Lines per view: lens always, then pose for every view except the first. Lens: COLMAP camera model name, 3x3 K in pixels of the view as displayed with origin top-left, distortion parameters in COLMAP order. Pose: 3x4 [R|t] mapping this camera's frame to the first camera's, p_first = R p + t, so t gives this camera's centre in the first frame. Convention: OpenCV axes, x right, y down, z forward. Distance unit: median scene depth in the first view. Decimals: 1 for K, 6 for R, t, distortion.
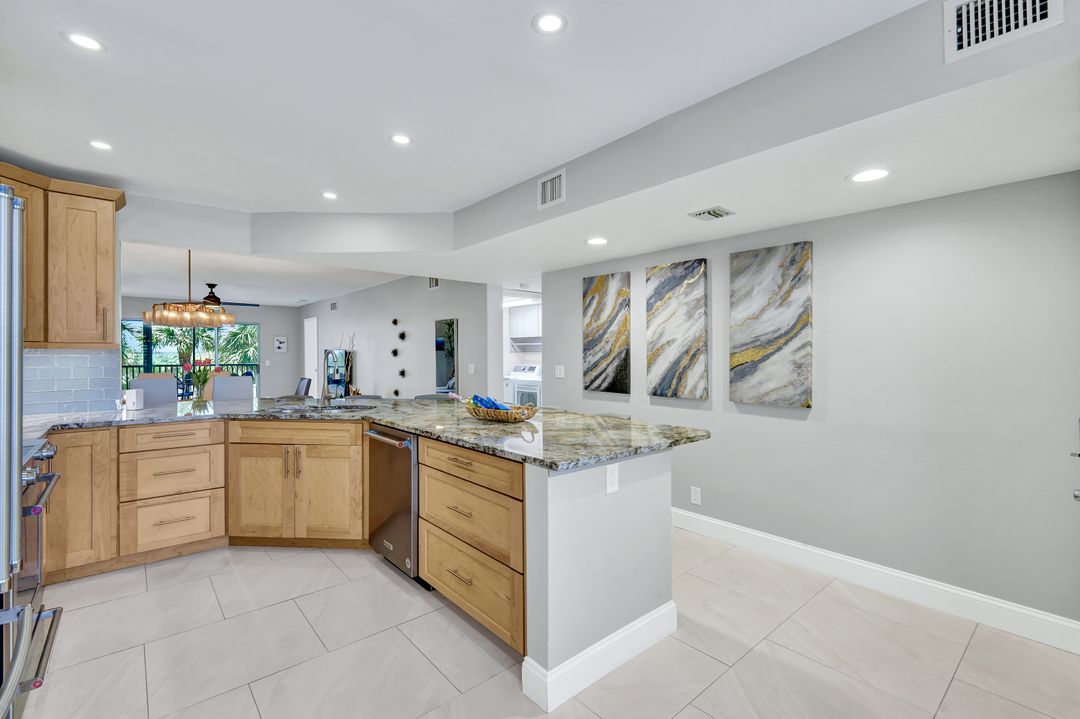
lens RADIAL K [[489.3, 0, 541.7], [0, 489.3, 360.9], [0, 0, 1]] dist [0.011356, 0.000499]
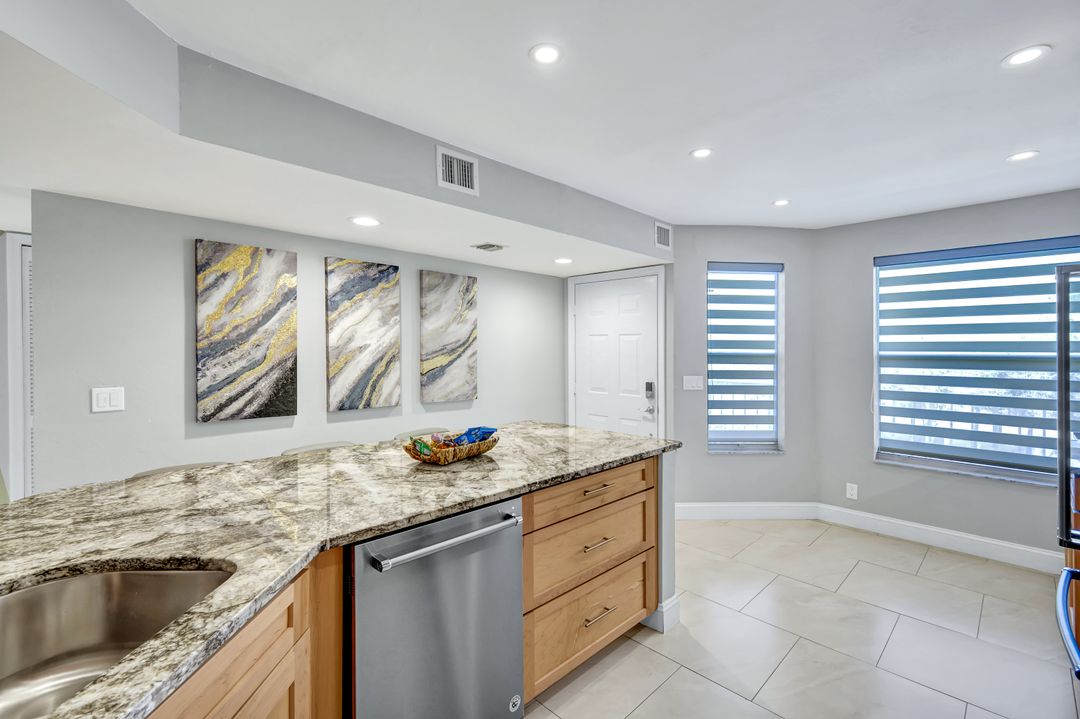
lens RADIAL K [[489.3, 0, 547.4], [0, 489.3, 349.2], [0, 0, 1]] dist [0.011356, 0.000499]
pose [[-0.087316, -0.000573, 0.996181, -0.671520], [0.009190, 0.999957, 0.001380, -0.034654], [-0.996138, 0.009276, -0.087307, 0.742649]]
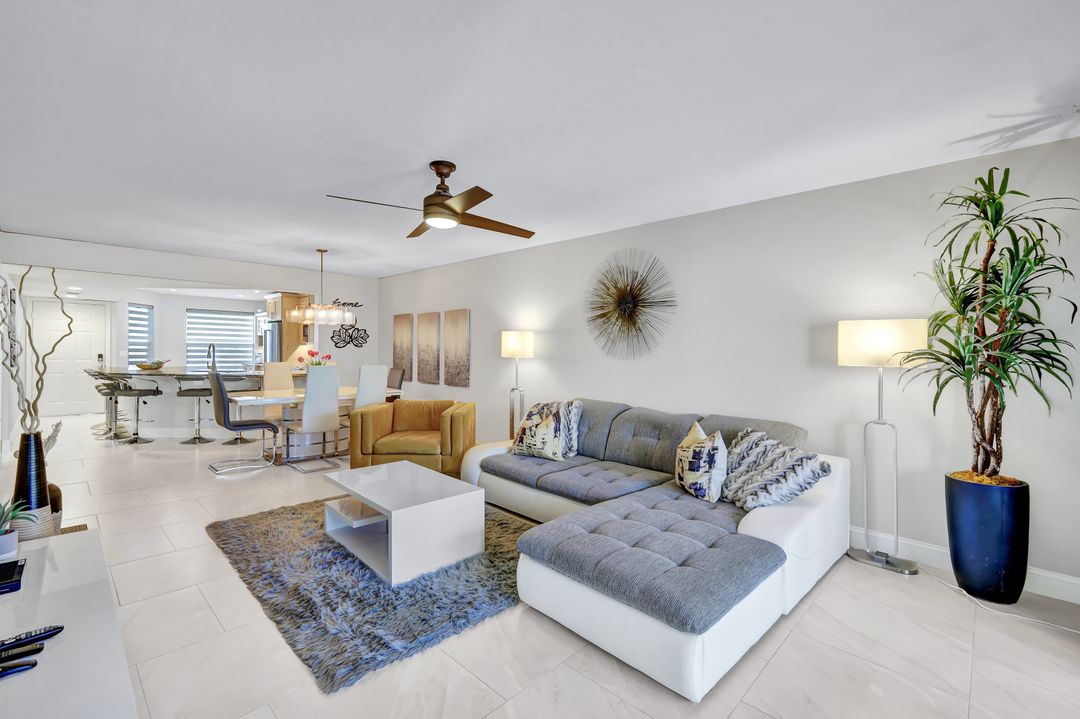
lens RADIAL K [[489.3, 0, 543.1], [0, 489.3, 360.1], [0, 0, 1]] dist [0.011356, 0.000499]
pose [[-0.996202, -0.009619, -0.086539, -1.576762], [-0.012589, 0.999348, 0.033842, -0.036928], [0.086157, 0.034803, -0.995674, 3.090591]]
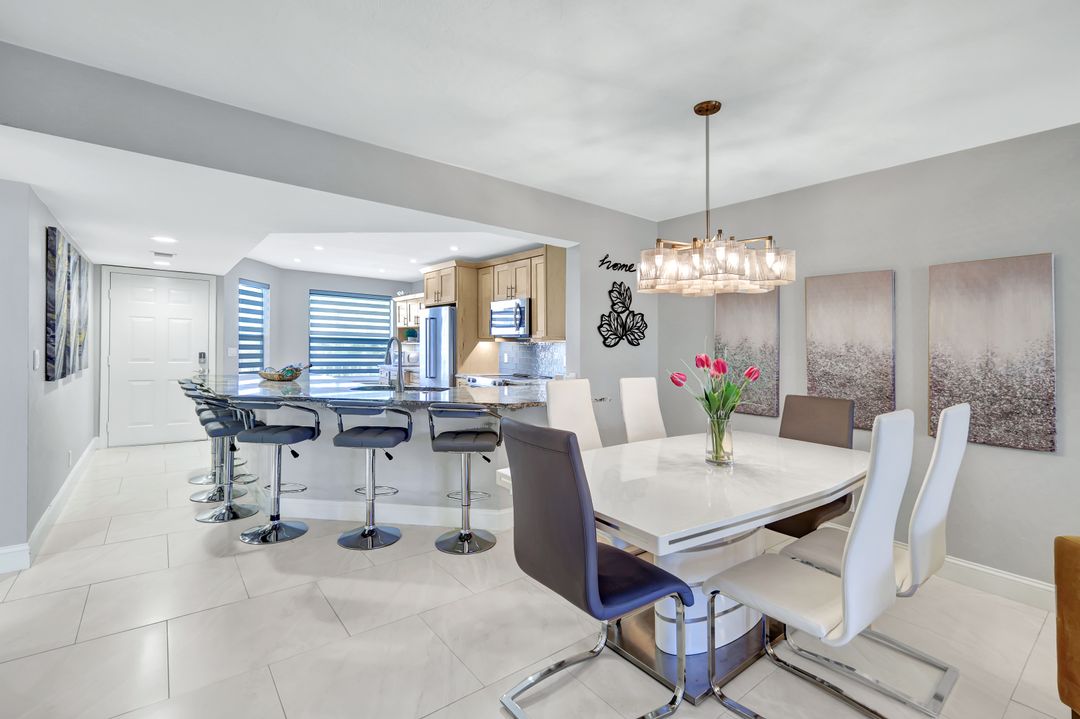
lens RADIAL K [[489.3, 0, 546.0], [0, 489.3, 358.7], [0, 0, 1]] dist [0.011356, 0.000499]
pose [[-0.999437, -0.021132, 0.026062, -0.781617], [-0.020162, 0.999113, 0.036958, -0.019126], [-0.026820, 0.036411, -0.998977, 2.059668]]
